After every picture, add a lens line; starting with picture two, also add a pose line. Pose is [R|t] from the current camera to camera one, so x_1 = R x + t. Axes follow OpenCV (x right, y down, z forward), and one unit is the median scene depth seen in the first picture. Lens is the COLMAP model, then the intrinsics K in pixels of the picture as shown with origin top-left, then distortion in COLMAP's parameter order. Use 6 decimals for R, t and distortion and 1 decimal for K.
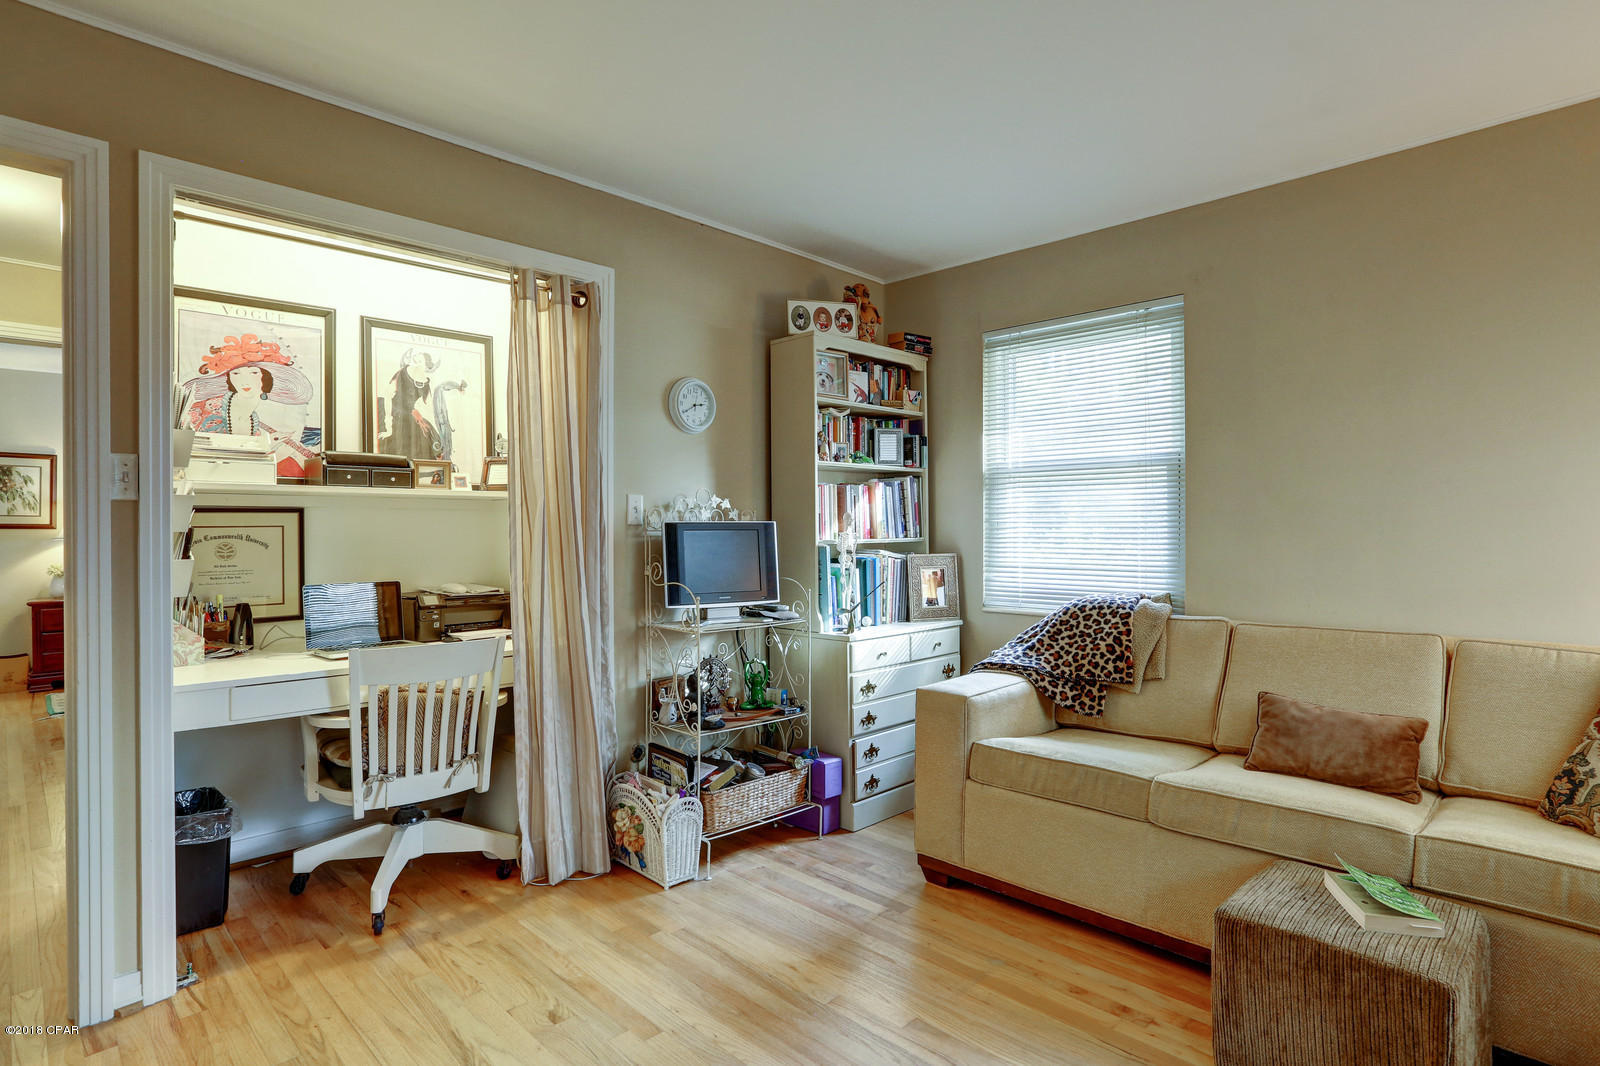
lens RADIAL K [[816.8, 0, 799.9], [0, 816.8, 530.5], [0, 0, 1]] dist [-0.022790, -0.000078]
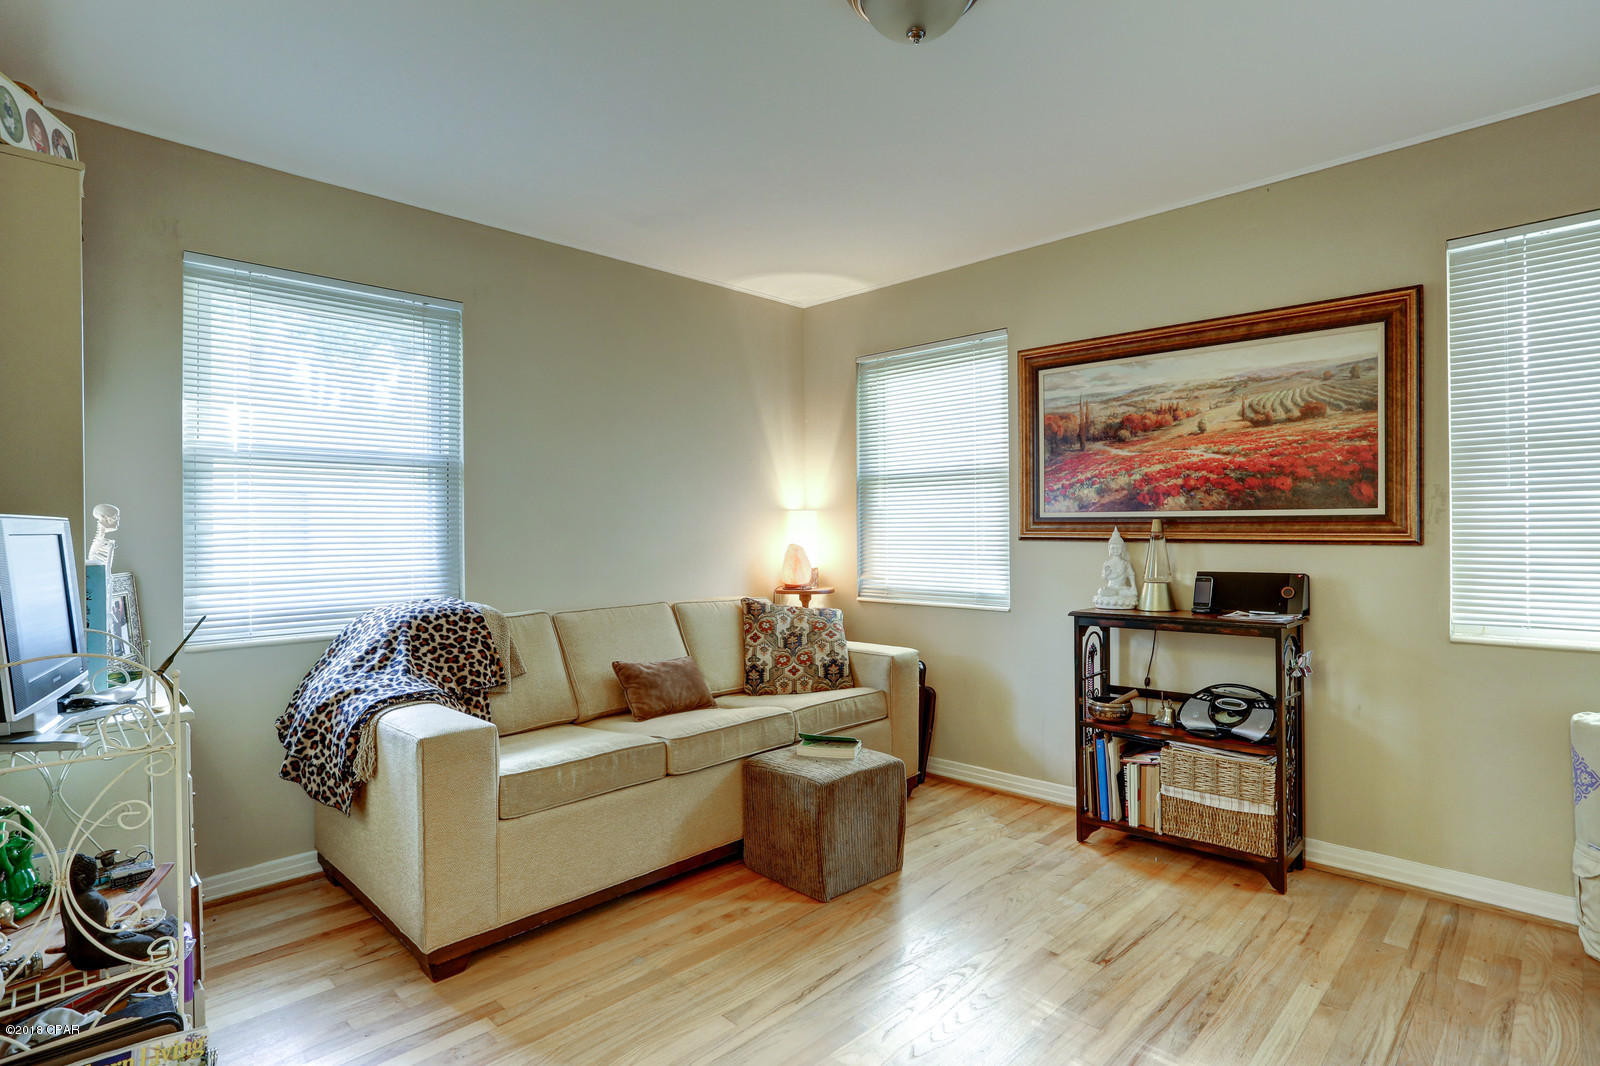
lens RADIAL K [[816.8, 0, 799.9], [0, 816.8, 531.1], [0, 0, 1]] dist [-0.022790, -0.000078]
pose [[-0.004887, 0.002290, 0.999985, -0.599774], [0.010315, 0.999944, -0.002240, 0.003763], [-0.999935, 0.010304, -0.004910, 0.628624]]
